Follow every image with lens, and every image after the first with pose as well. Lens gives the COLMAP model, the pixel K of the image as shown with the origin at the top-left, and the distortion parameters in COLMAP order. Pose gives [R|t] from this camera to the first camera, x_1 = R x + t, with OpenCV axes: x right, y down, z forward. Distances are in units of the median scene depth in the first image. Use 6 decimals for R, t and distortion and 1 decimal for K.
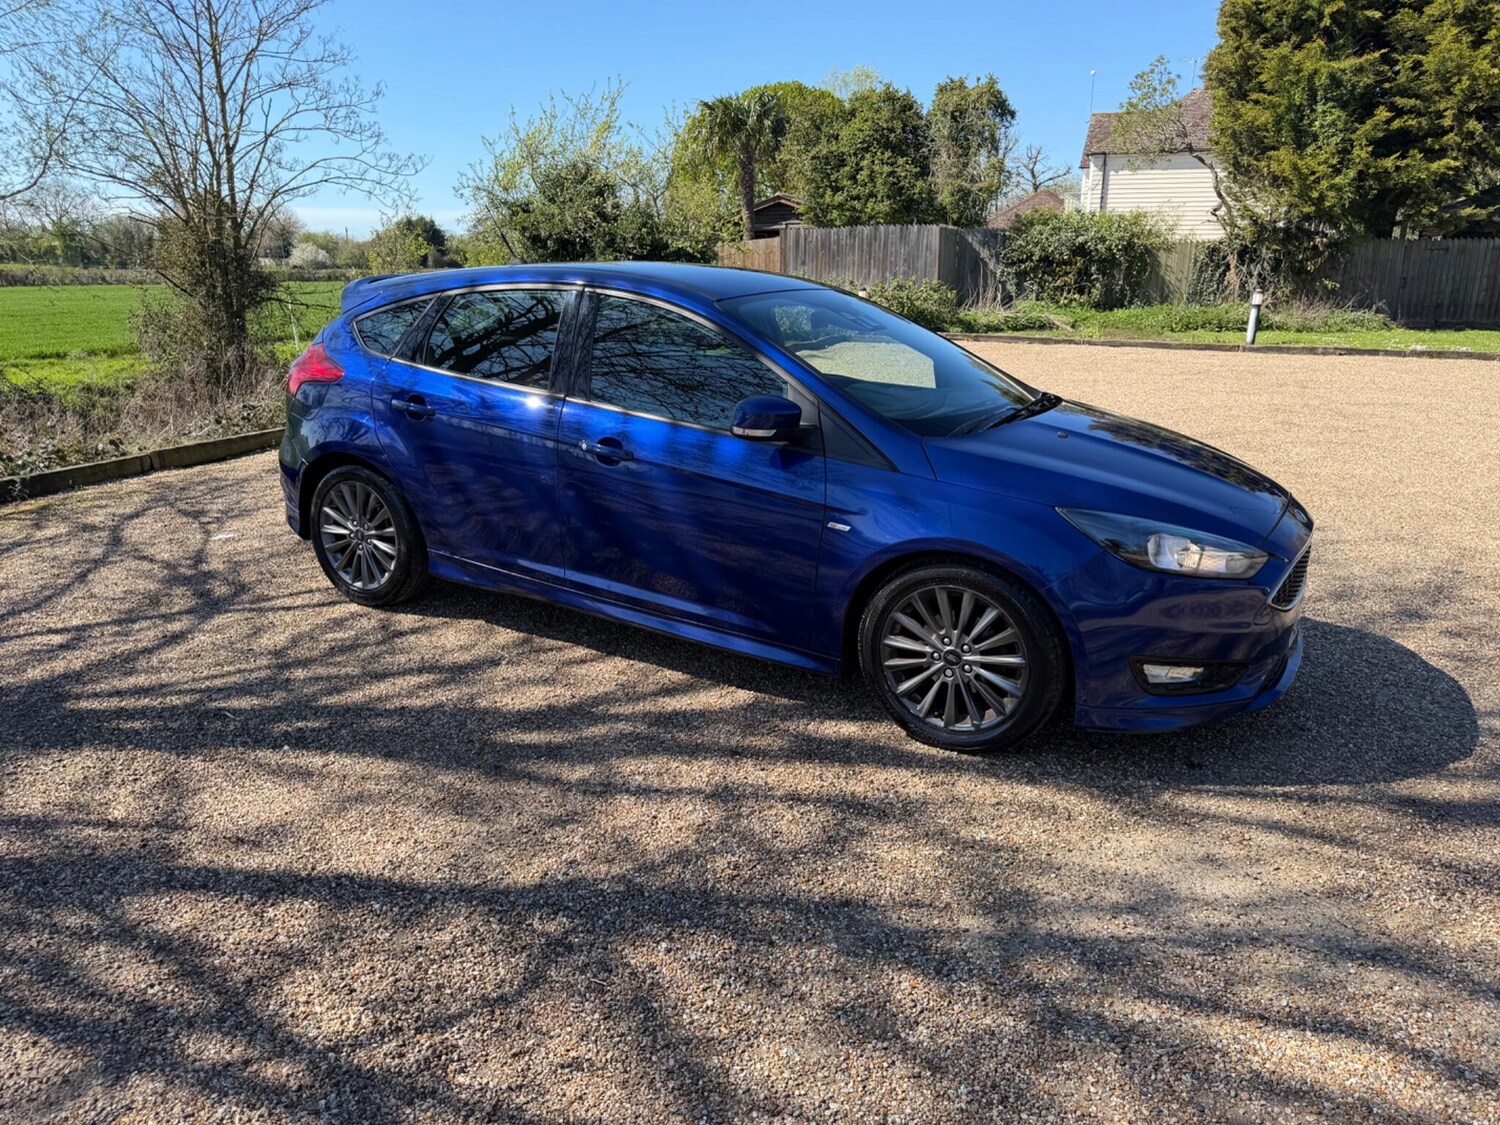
lens RADIAL K [[1053.9, 0, 742.3], [0, 1053.9, 557.7], [0, 0, 1]] dist [0.043239, -0.053220]
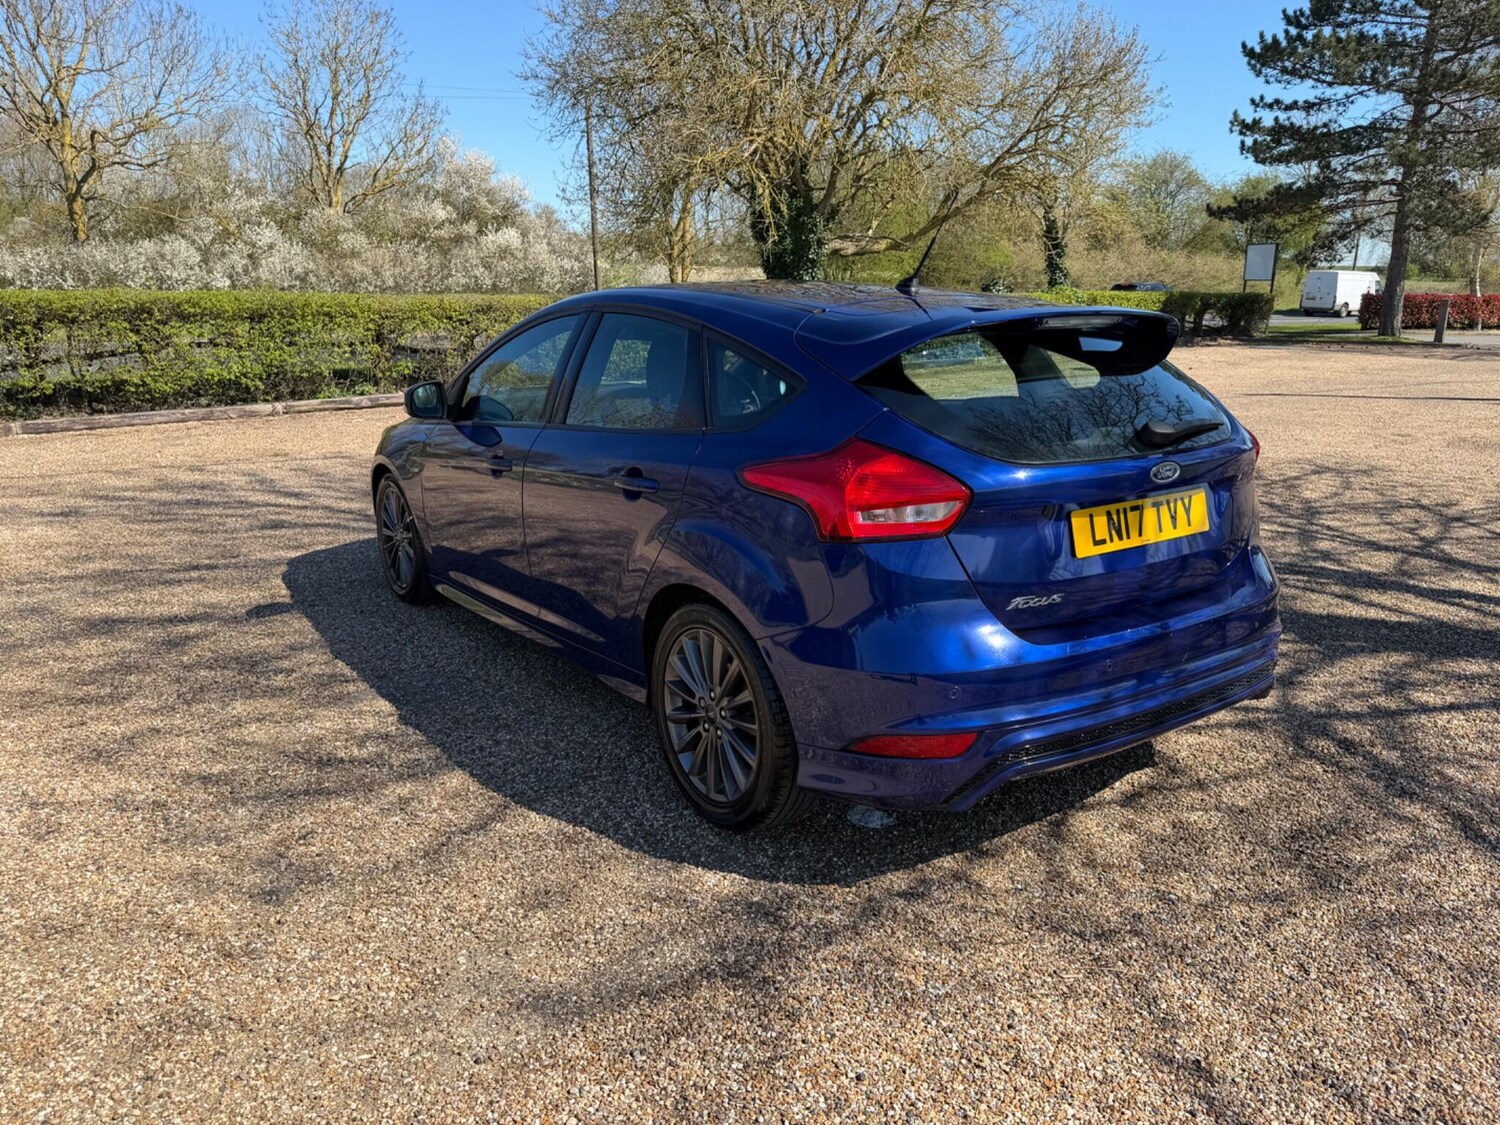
lens RADIAL K [[1053.9, 0, 747.6], [0, 1053.9, 562.2], [0, 0, 1]] dist [0.043239, -0.053220]
pose [[-0.902979, -0.118112, 0.413133, -0.093611], [0.105509, 0.871093, 0.479650, -0.102632], [-0.416530, 0.476704, -0.774117, 0.369480]]
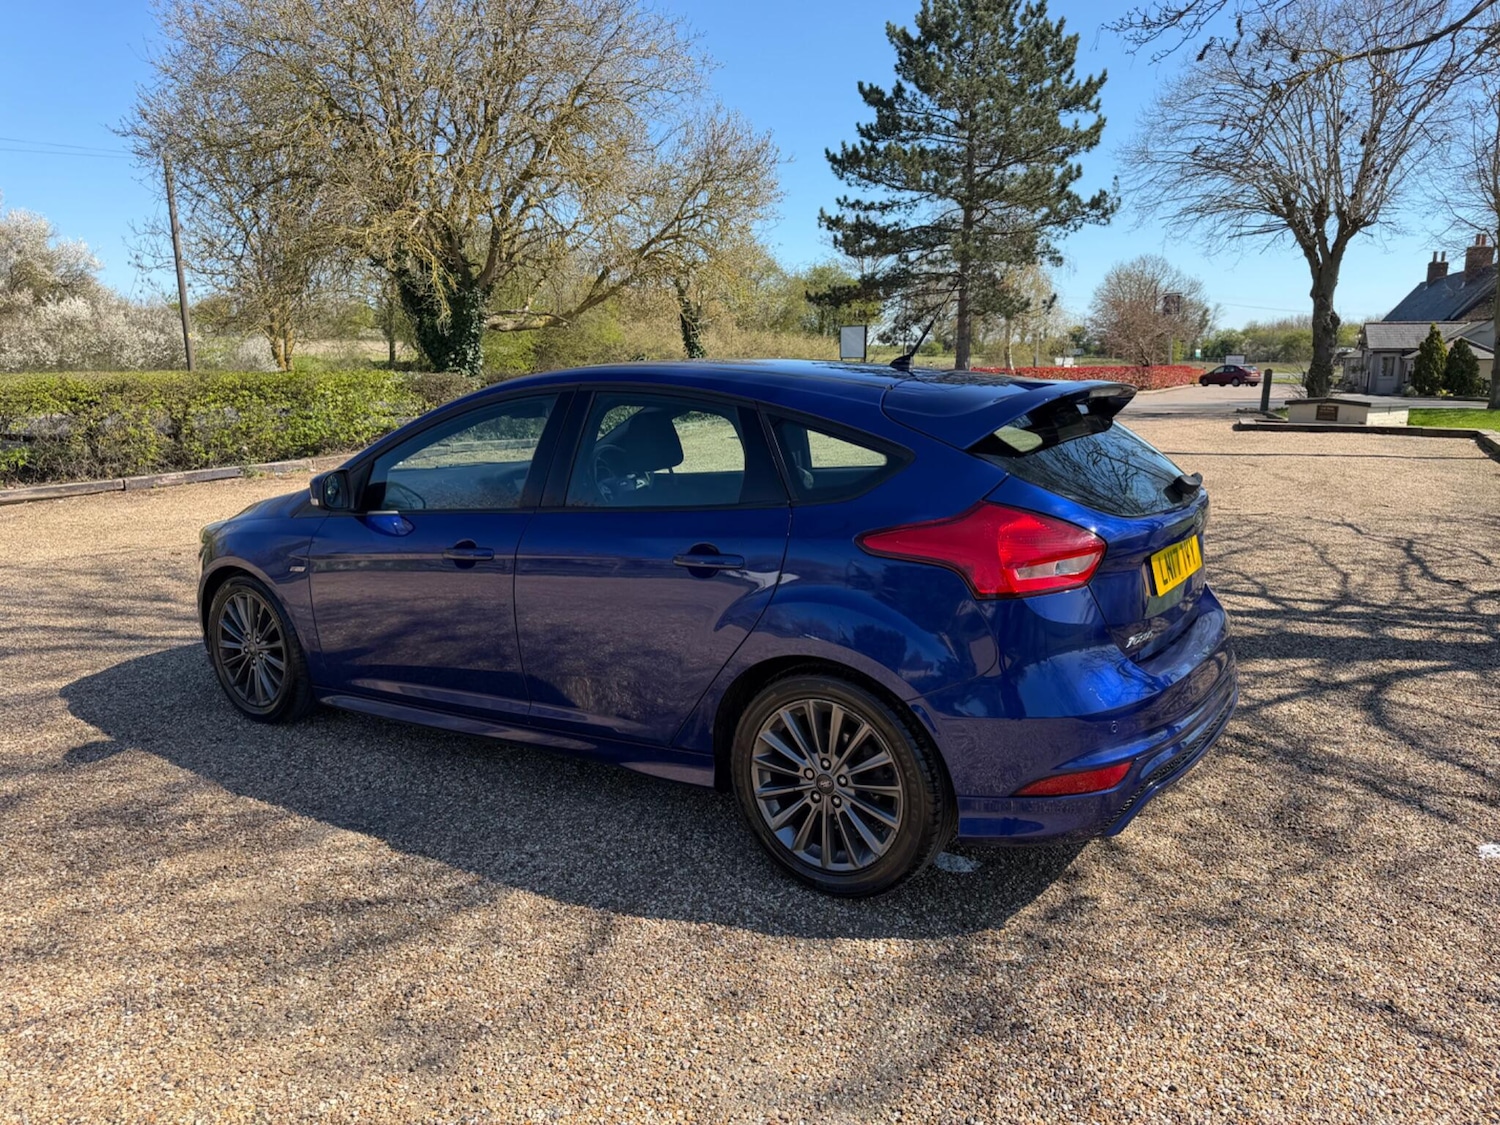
lens RADIAL K [[1053.9, 0, 738.9], [0, 1053.9, 565.6], [0, 0, 1]] dist [0.043239, -0.053220]
pose [[-0.996760, -0.021821, 0.077417, -0.035783], [0.014924, 0.895611, 0.444587, -0.107044], [-0.079037, 0.444302, -0.892384, 0.385579]]
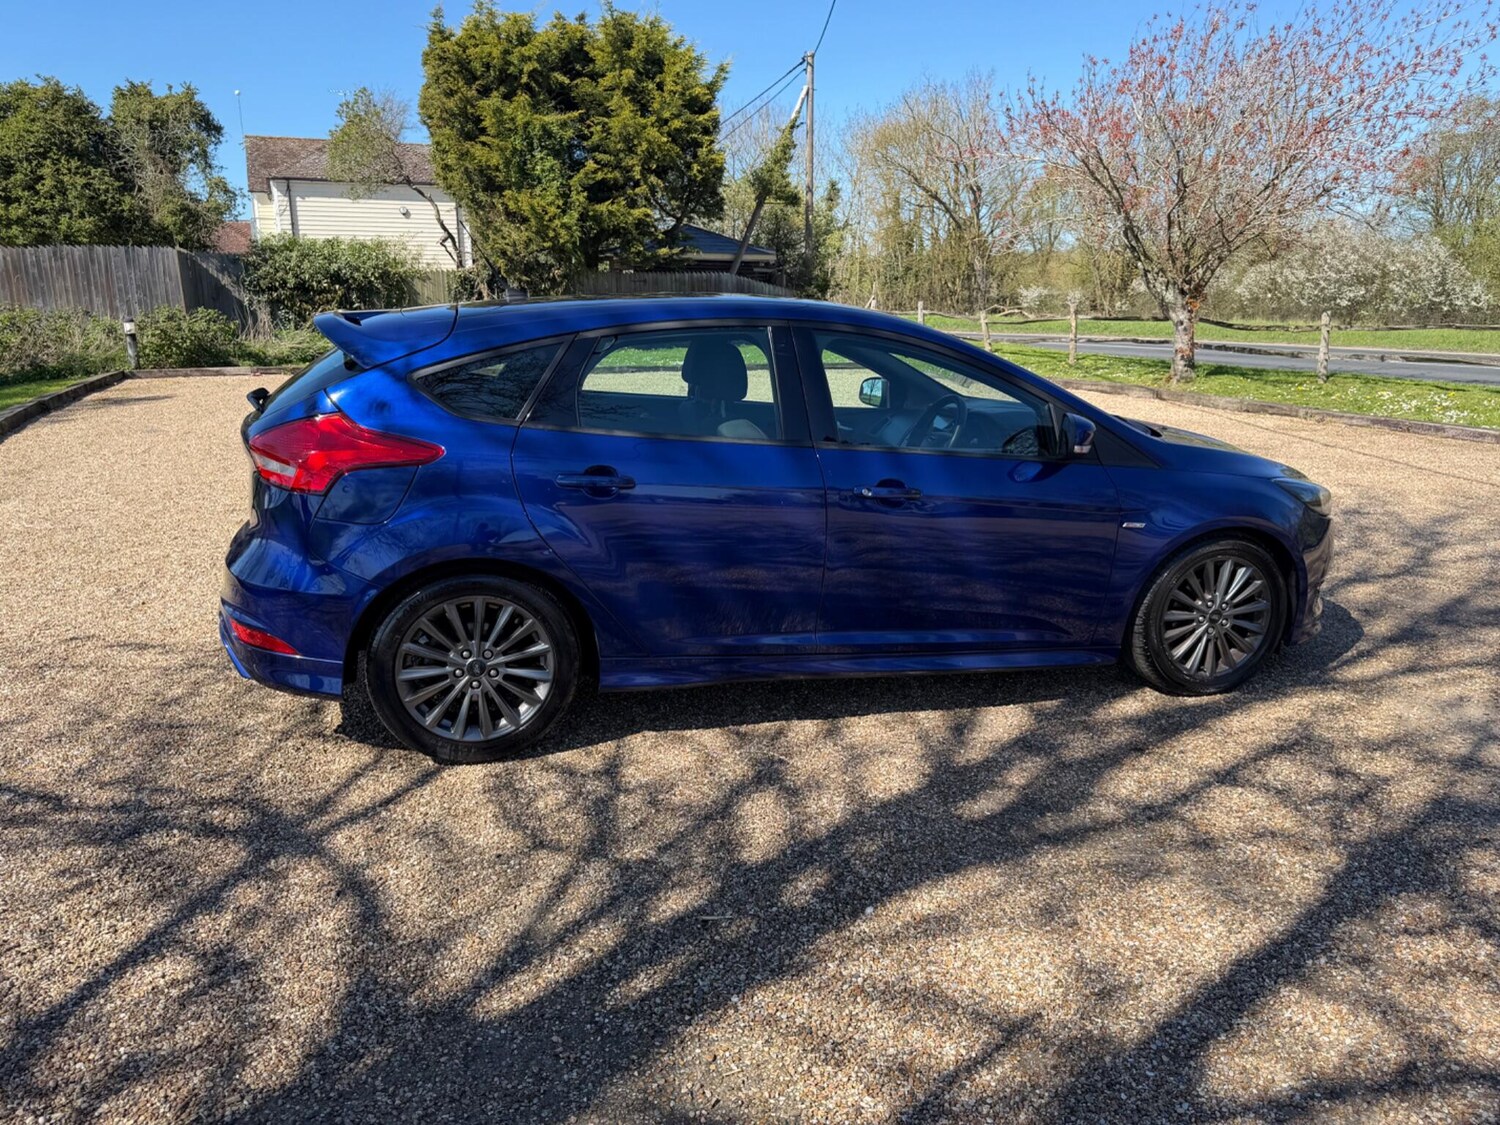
lens RADIAL K [[1053.9, 0, 755.7], [0, 1053.9, 553.4], [0, 0, 1]] dist [0.043239, -0.053220]
pose [[0.708781, -0.172001, 0.684138, -0.149828], [0.191290, 0.980345, 0.048290, -0.020451], [-0.678997, 0.096642, 0.727752, 0.070592]]
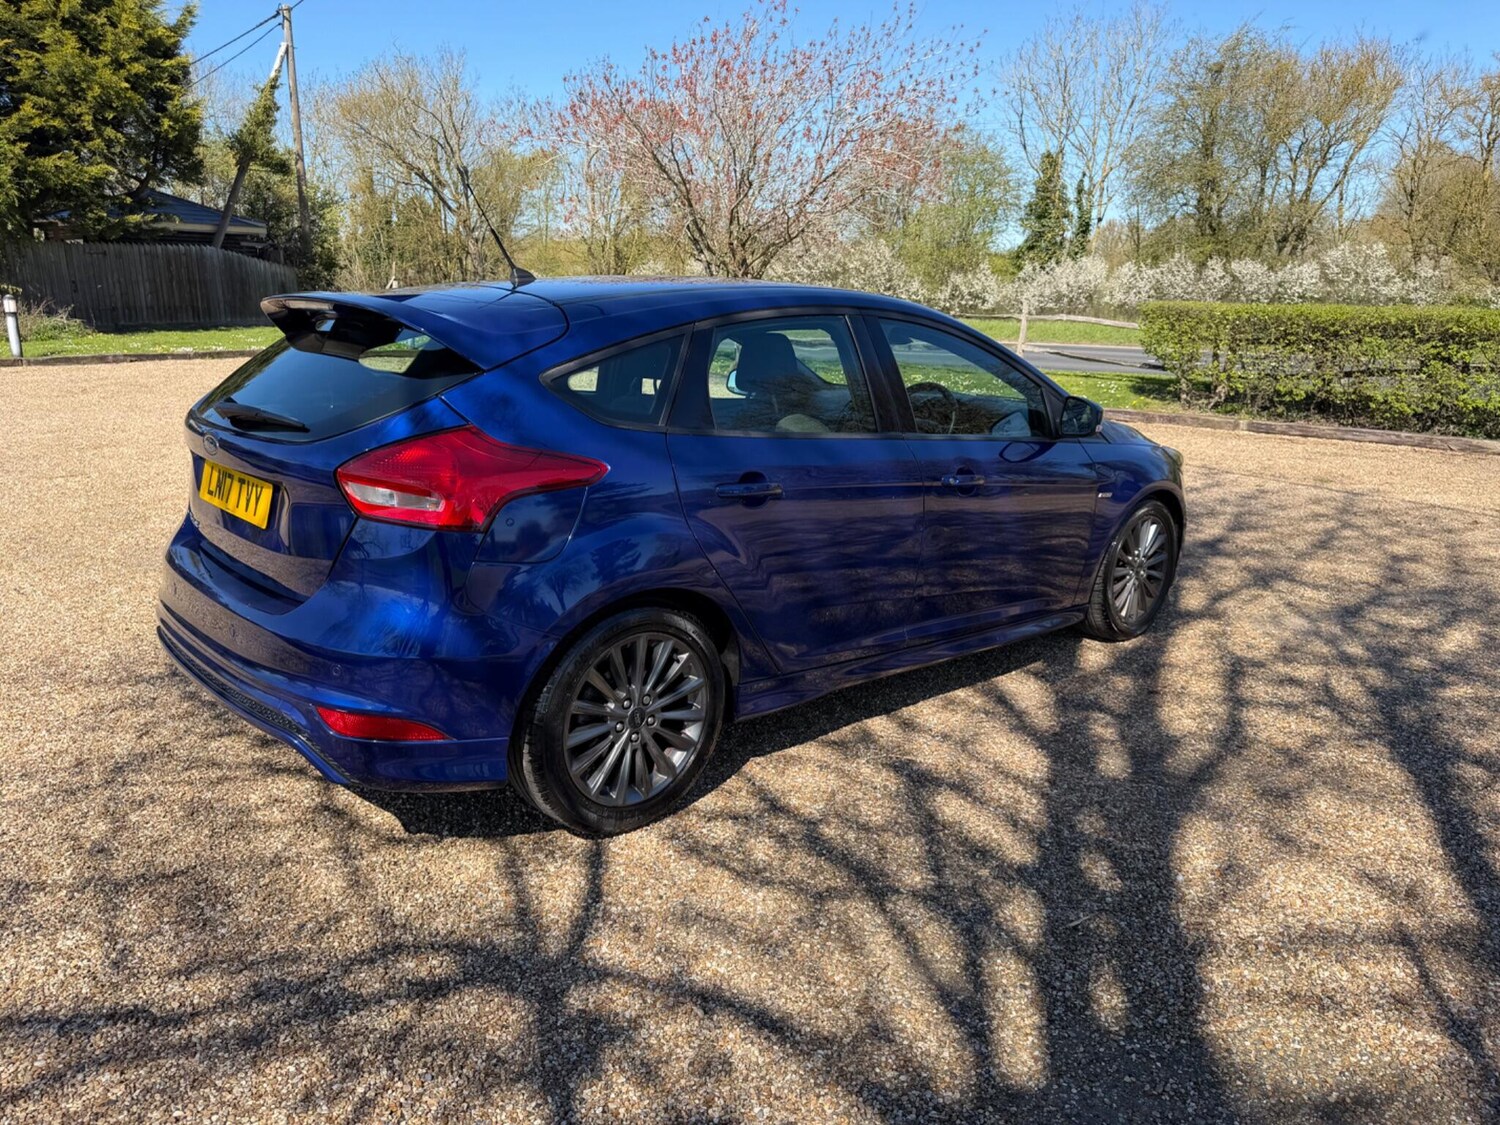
lens RADIAL K [[1053.9, 0, 753.2], [0, 1053.9, 560.3], [0, 0, 1]] dist [0.043239, -0.053220]
pose [[0.296047, -0.239025, 0.924783, -0.187768], [0.237410, 0.956214, 0.171148, -0.041892], [-0.925199, 0.168885, 0.339831, 0.150333]]
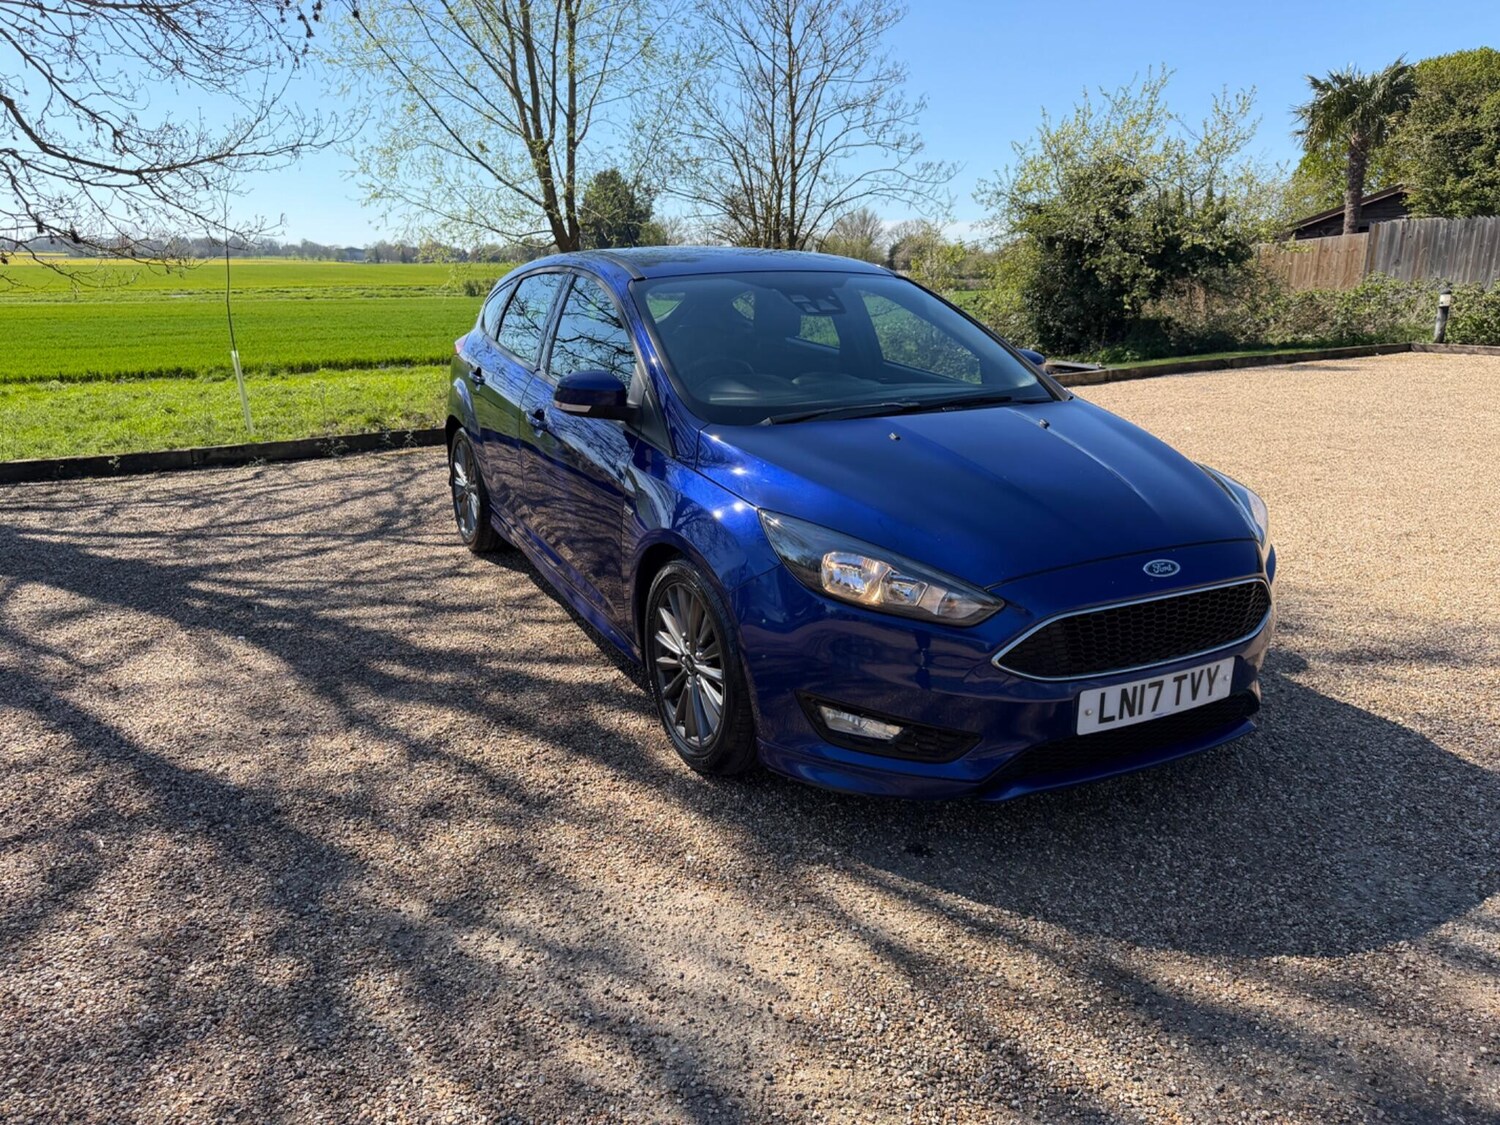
lens RADIAL K [[1053.9, 0, 739.6], [0, 1053.9, 556.4], [0, 0, 1]] dist [0.043239, -0.053220]
pose [[0.845778, 0.132001, -0.516948, 0.105913], [-0.136912, 0.990164, 0.028835, -0.004507], [0.515669, 0.046388, 0.855531, 0.036328]]
